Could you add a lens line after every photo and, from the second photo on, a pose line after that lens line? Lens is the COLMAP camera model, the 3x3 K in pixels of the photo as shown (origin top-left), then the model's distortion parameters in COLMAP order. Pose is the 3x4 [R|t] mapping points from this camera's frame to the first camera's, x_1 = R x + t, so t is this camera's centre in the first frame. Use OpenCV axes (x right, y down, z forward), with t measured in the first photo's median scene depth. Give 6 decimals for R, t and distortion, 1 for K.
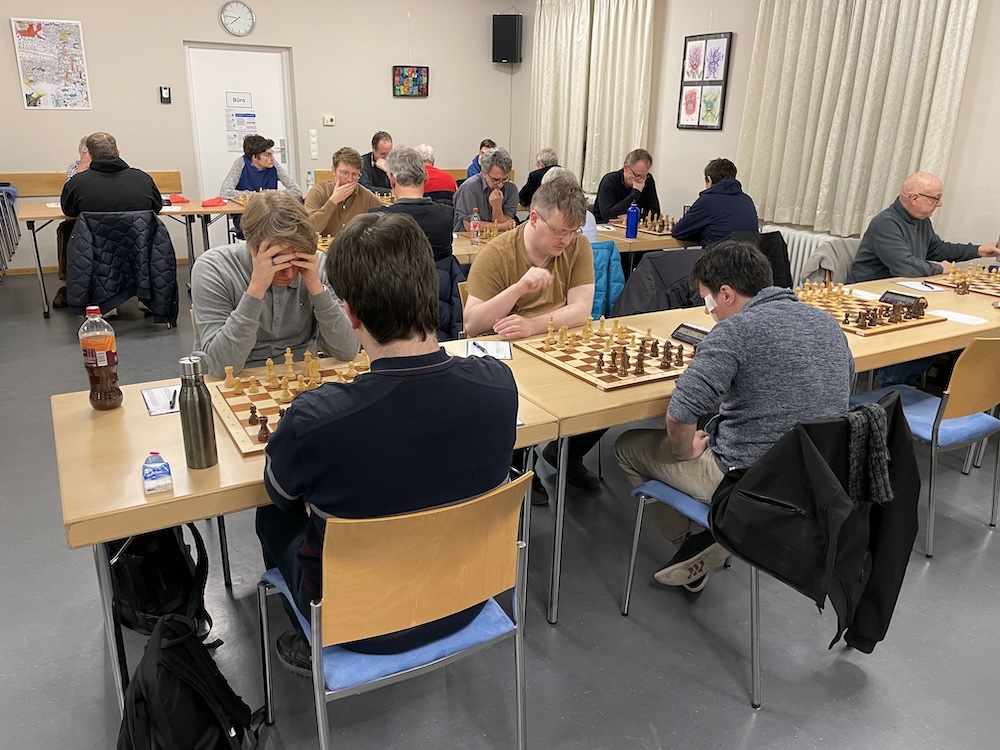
lens RADIAL K [[747.4, 0, 499.9], [0, 747.4, 379.3], [0, 0, 1]] dist [0.013695, -0.027374]
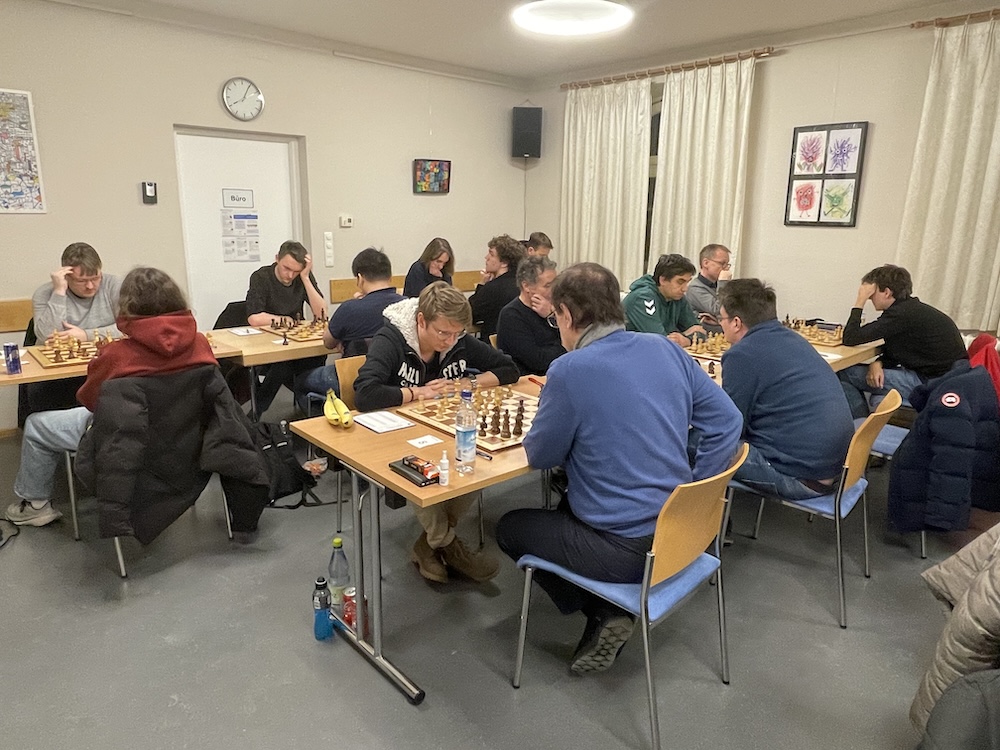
lens RADIAL K [[640.8, 0, 505.3], [0, 640.8, 368.9], [0, 0, 1]] dist [-0.004968, 0.002703]
pose [[0.970150, -0.069434, 0.232353, -0.258196], [0.091061, 0.992324, -0.083676, -0.114669], [-0.224759, 0.102337, 0.969025, 0.306358]]
